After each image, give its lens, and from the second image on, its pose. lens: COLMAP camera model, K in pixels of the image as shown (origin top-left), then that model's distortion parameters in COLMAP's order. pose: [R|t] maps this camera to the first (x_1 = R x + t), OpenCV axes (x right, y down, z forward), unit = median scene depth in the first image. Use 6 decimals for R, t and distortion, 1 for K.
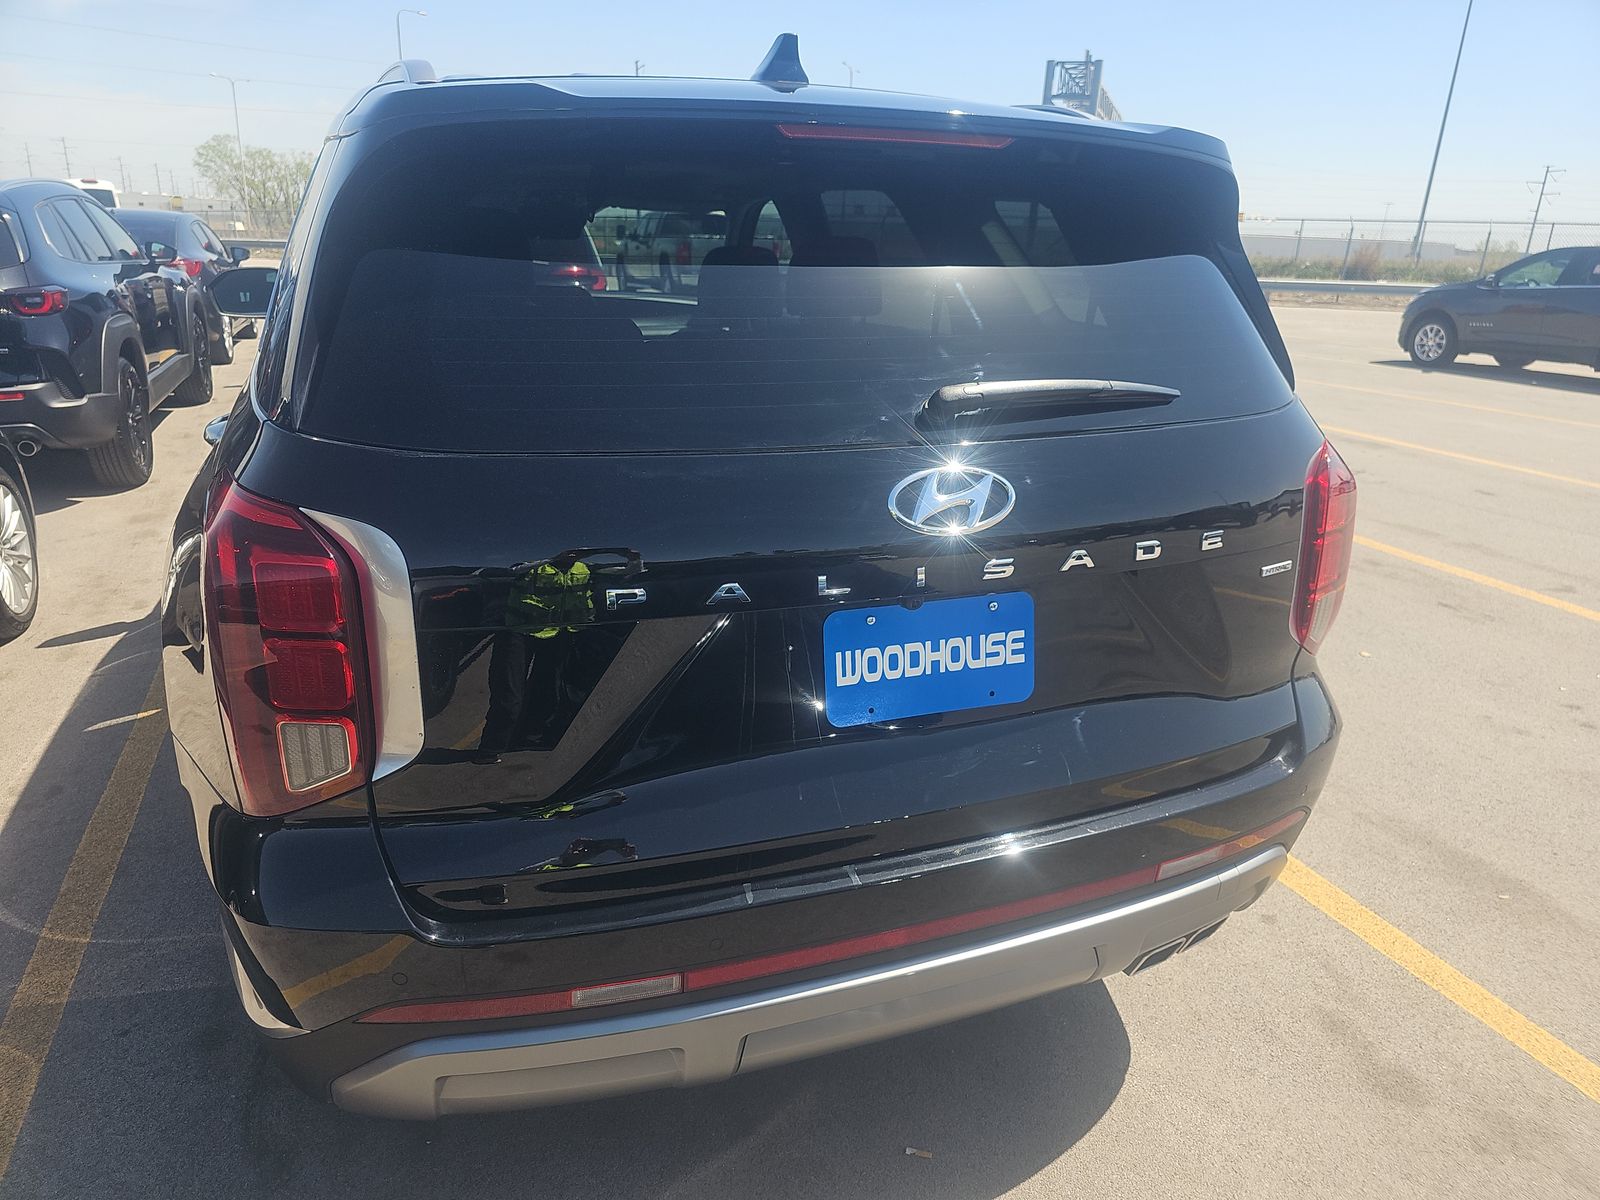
lens RADIAL K [[1107.4, 0, 796.7], [0, 1107.4, 595.3], [0, 0, 1]] dist [0.028498, -0.033576]
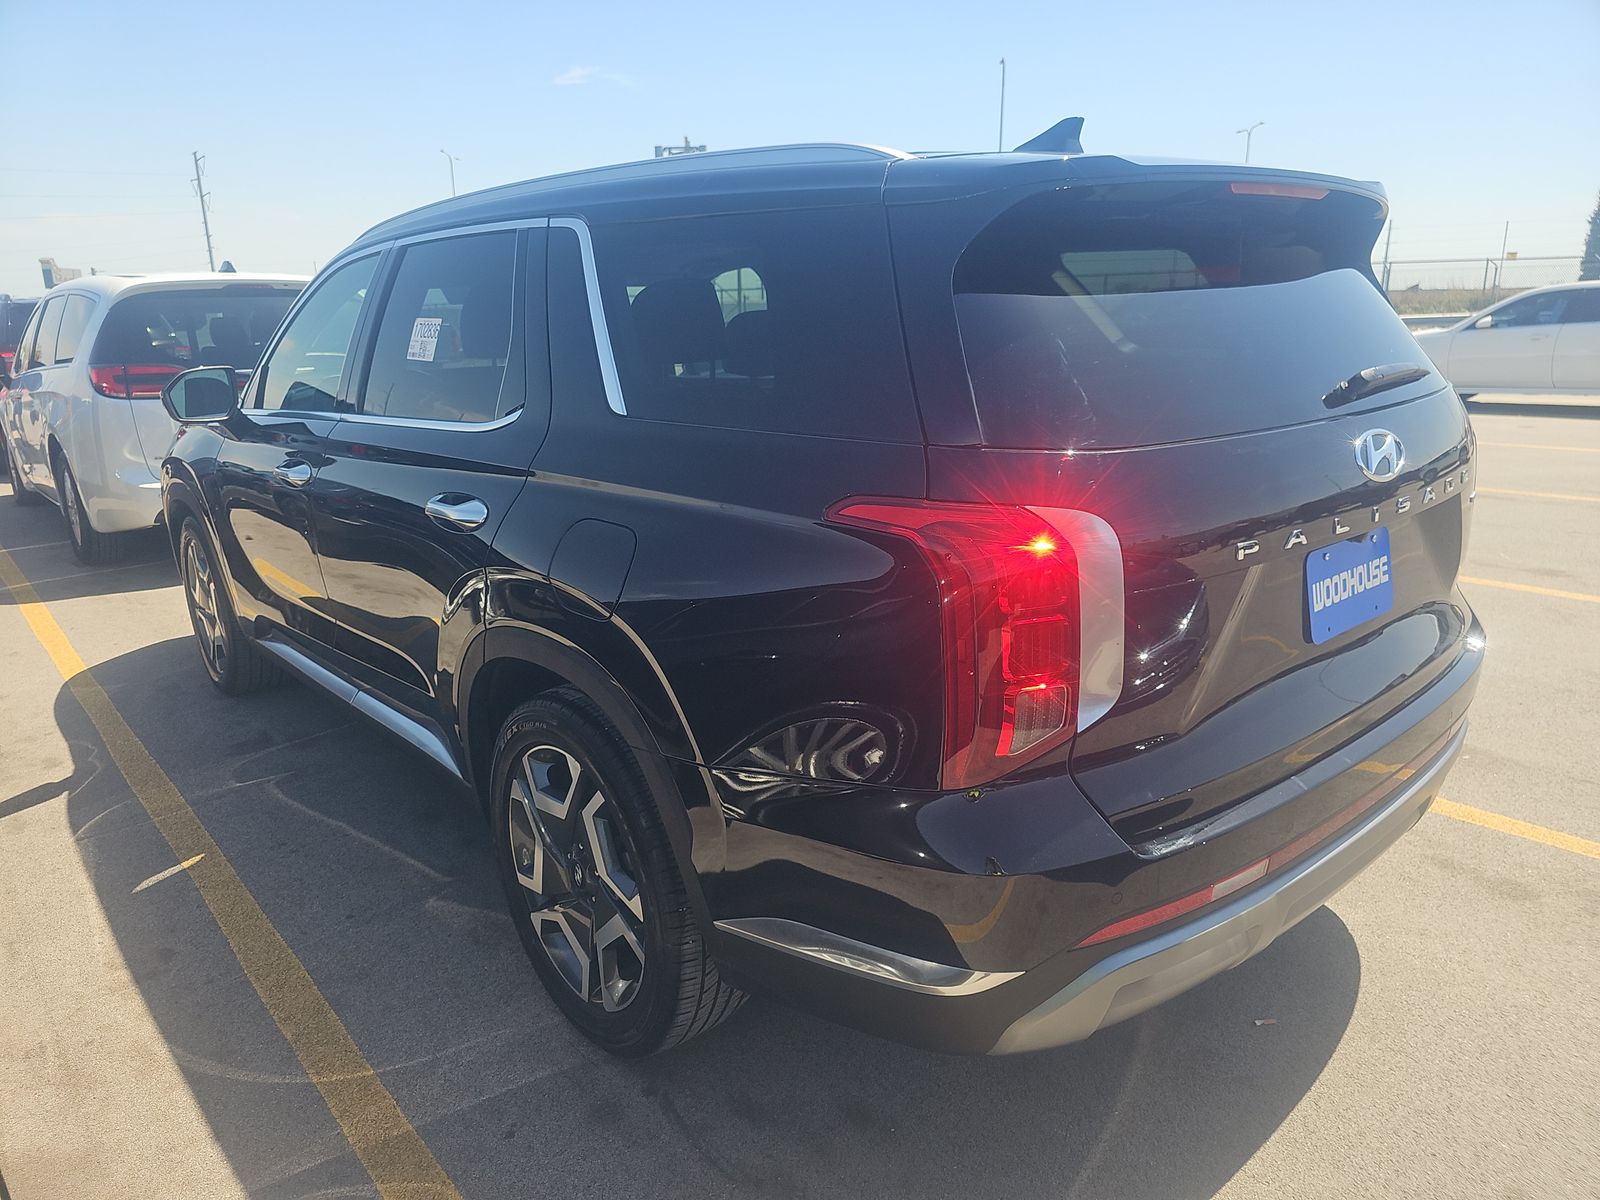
lens RADIAL K [[1107.4, 0, 795.0], [0, 1107.4, 602.4], [0, 0, 1]] dist [0.028498, -0.033576]
pose [[0.939508, -0.140555, 0.312362, -0.585759], [0.158875, 0.986718, -0.033861, 0.013054], [-0.303453, 0.081439, 0.949360, -0.018759]]
